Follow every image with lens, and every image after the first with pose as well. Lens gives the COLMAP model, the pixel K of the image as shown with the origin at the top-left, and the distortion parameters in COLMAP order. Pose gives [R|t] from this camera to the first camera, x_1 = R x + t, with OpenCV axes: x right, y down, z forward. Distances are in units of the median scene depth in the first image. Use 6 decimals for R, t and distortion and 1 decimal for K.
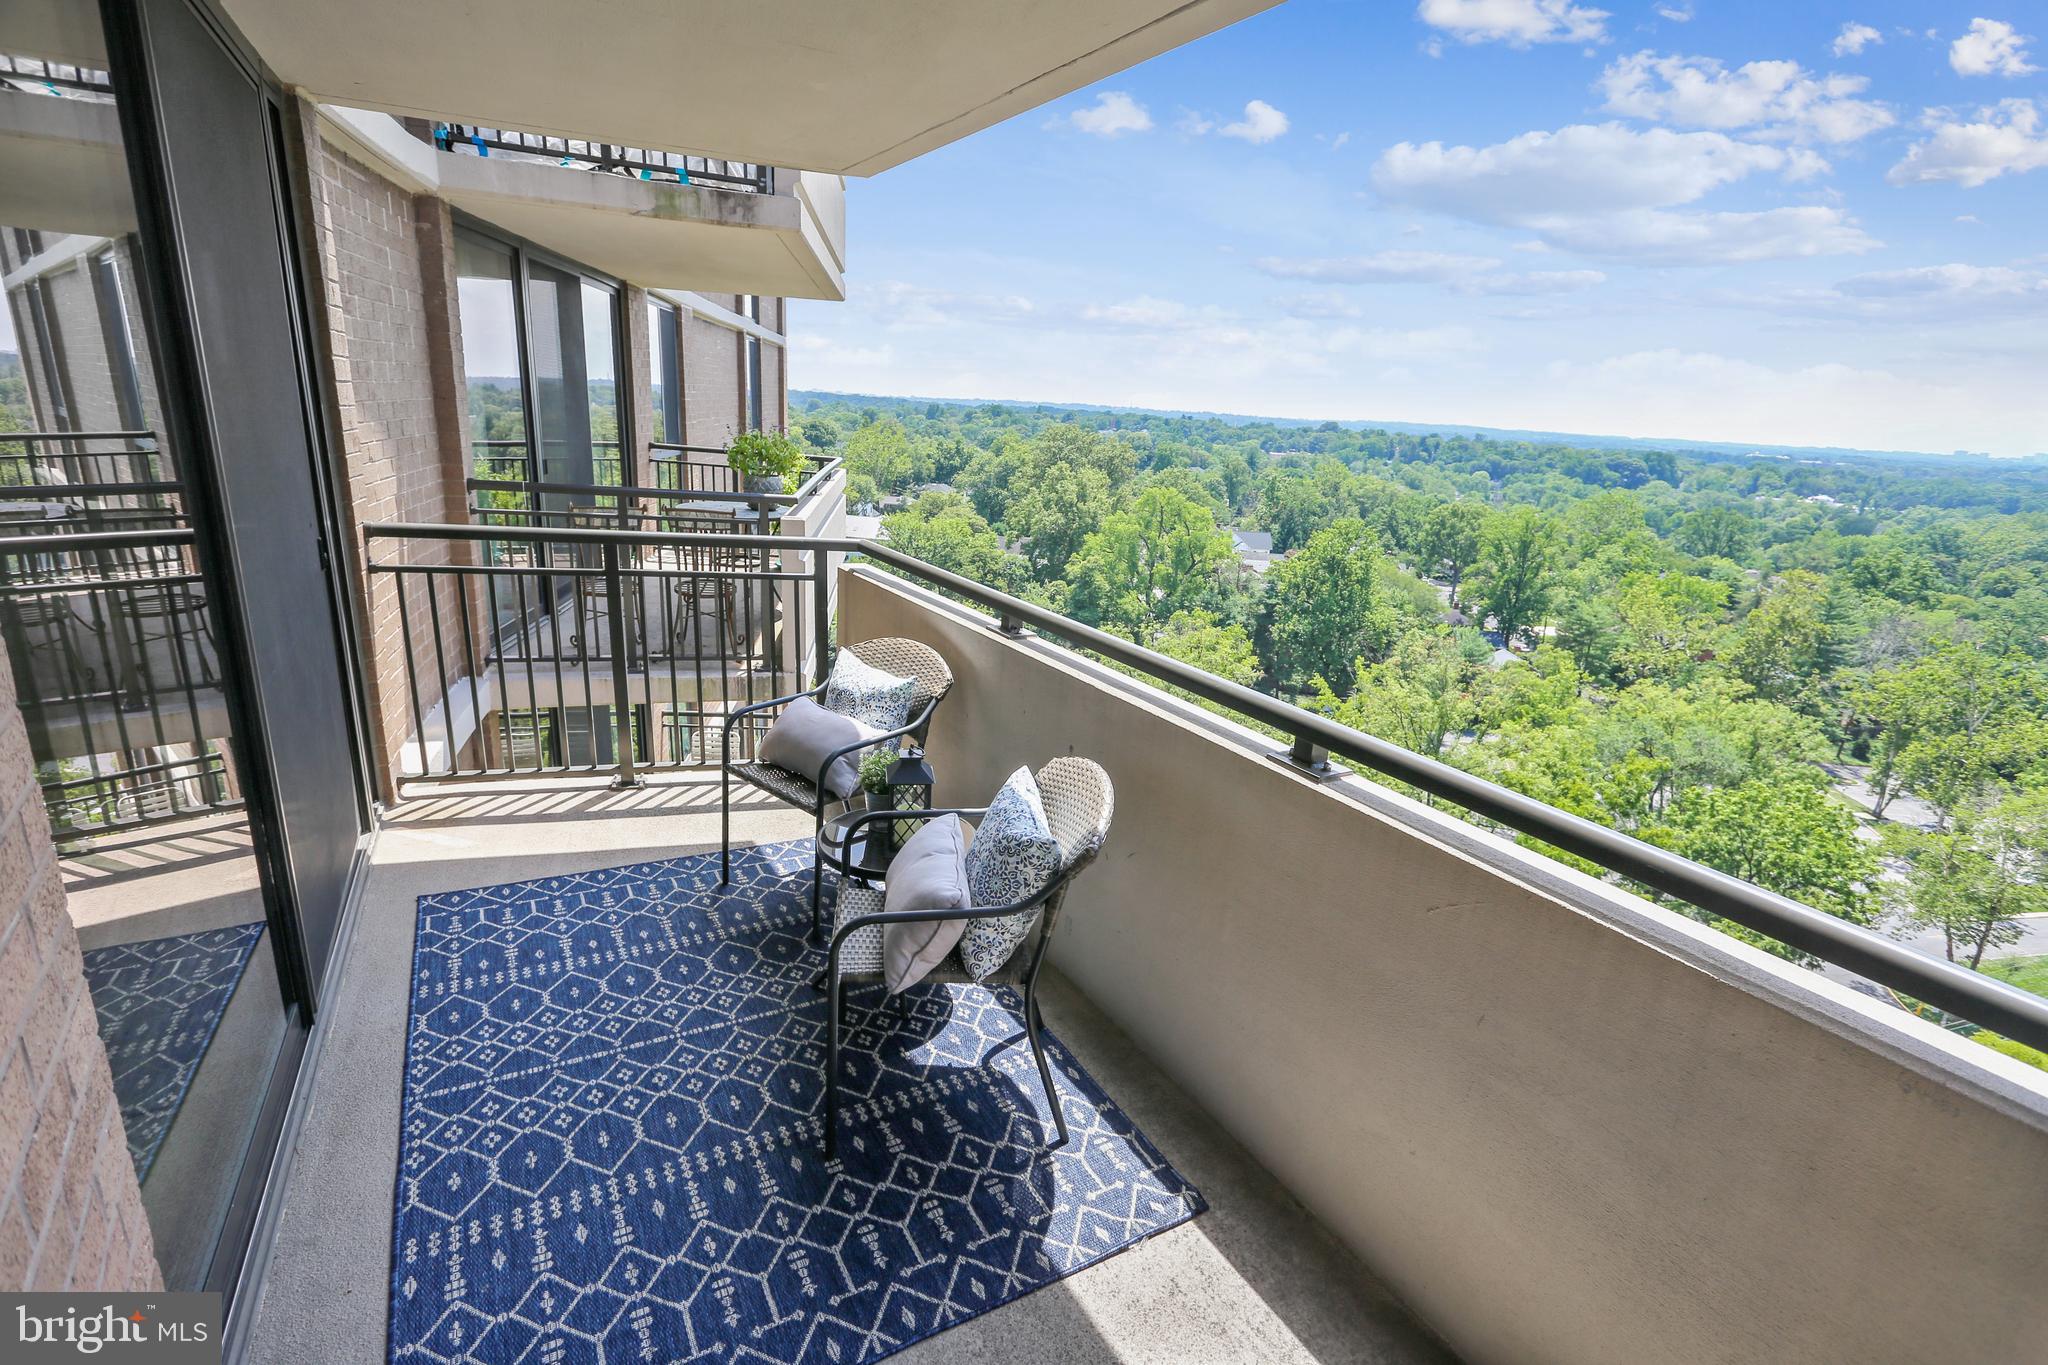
lens RADIAL K [[981.2, 0, 1026.9], [0, 981.2, 673.7], [0, 0, 1]] dist [-0.000418, 0.000281]
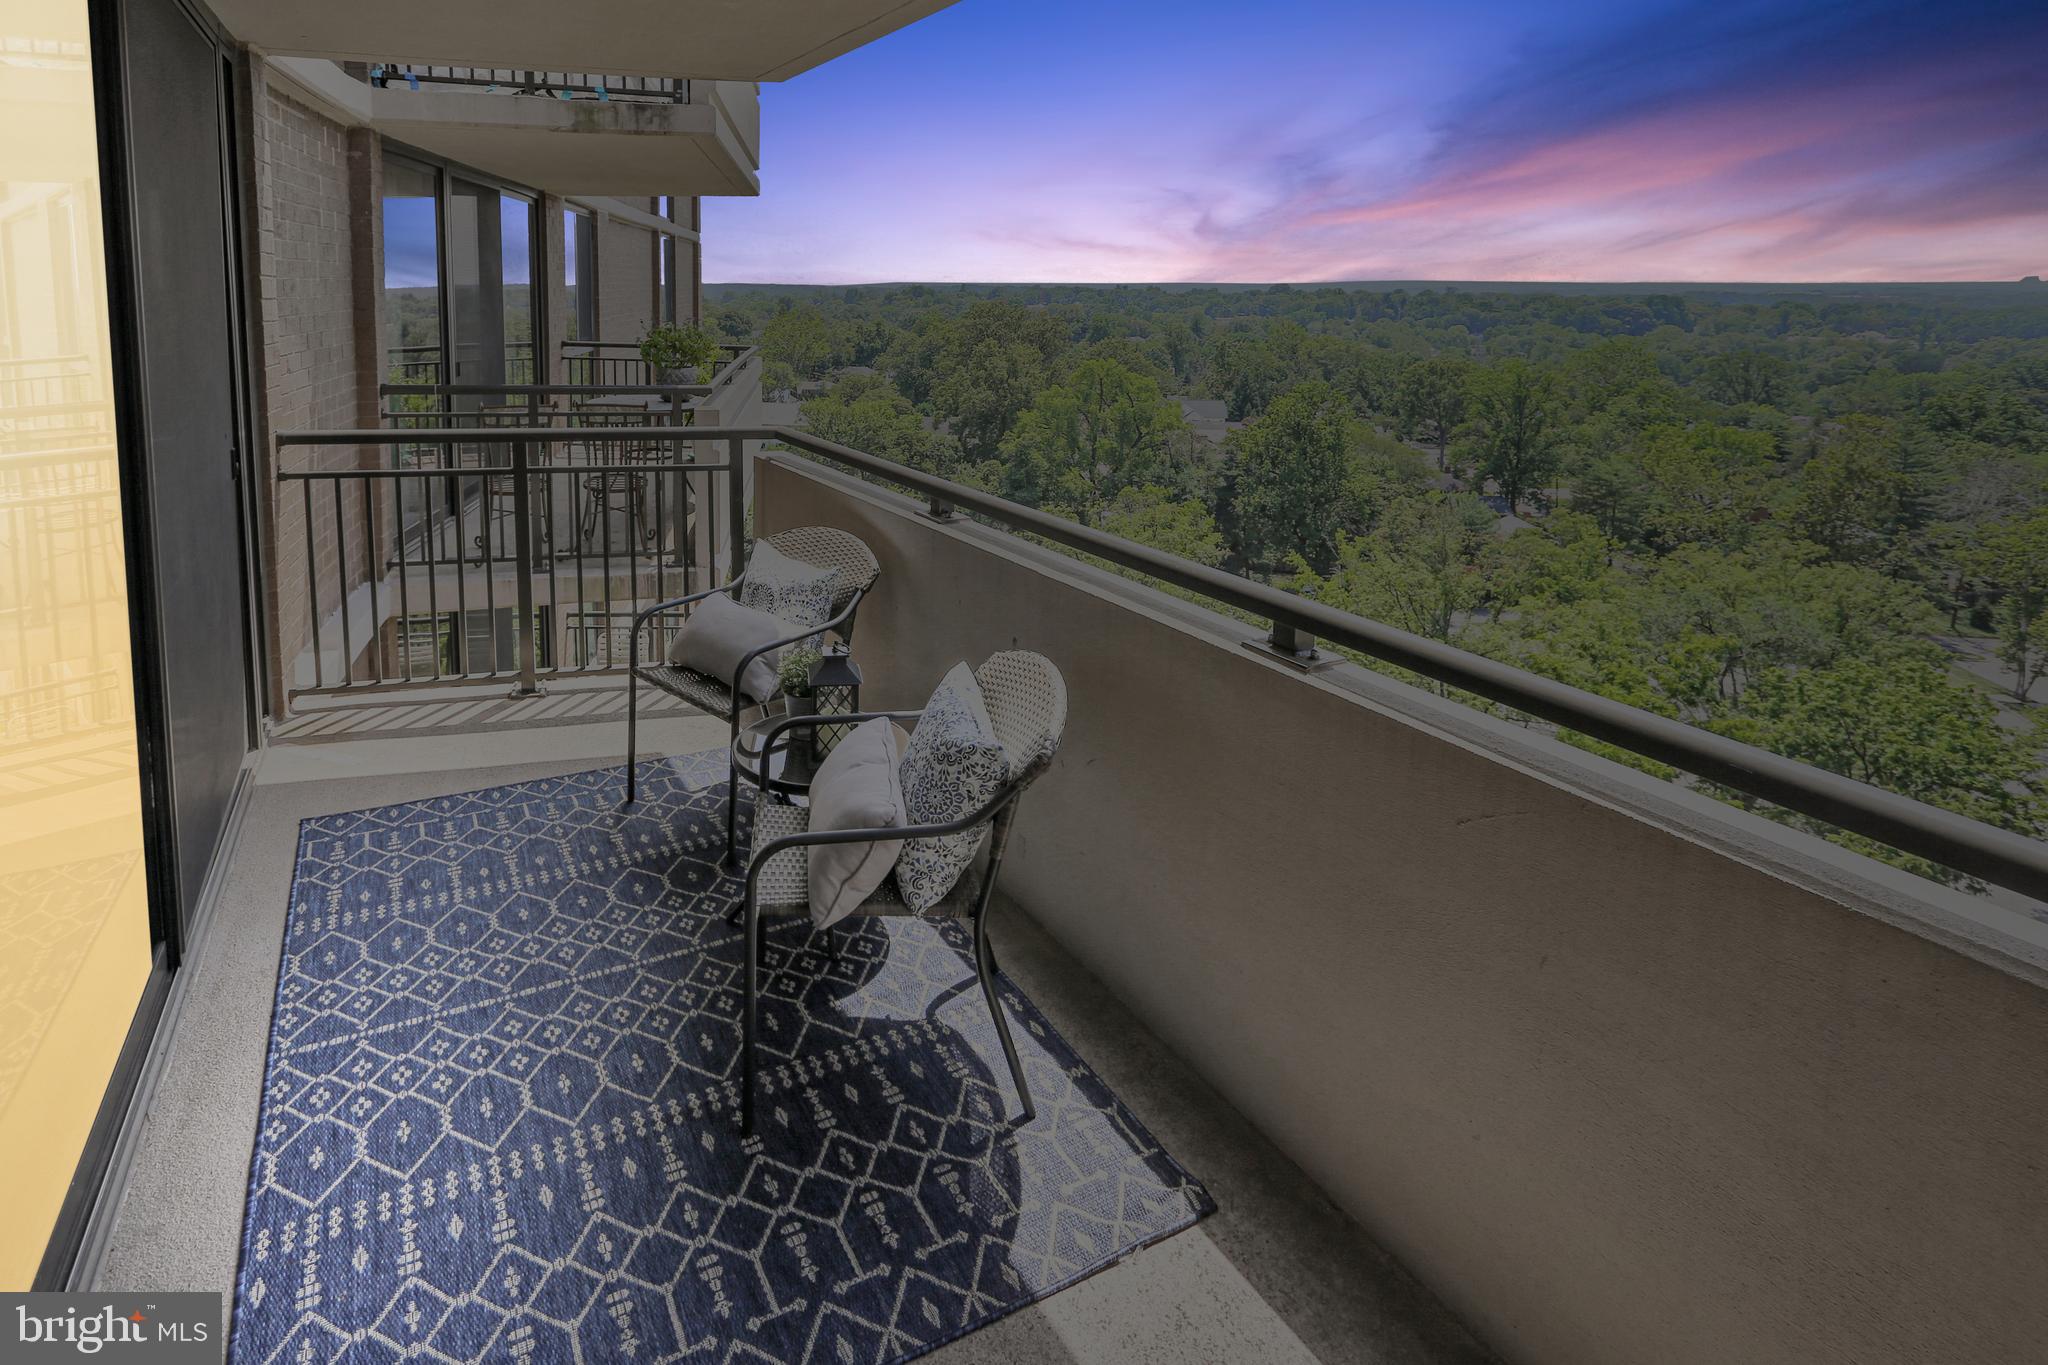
lens RADIAL K [[981.2, 0, 1026.9], [0, 981.2, 673.7], [0, 0, 1]] dist [-0.000418, 0.000281]
pose [[0.994468, -0.058209, -0.087441, 0.135984], [0.042024, 0.983371, -0.176678, 0.270522], [0.096271, 0.172026, 0.980377, 0.136003]]
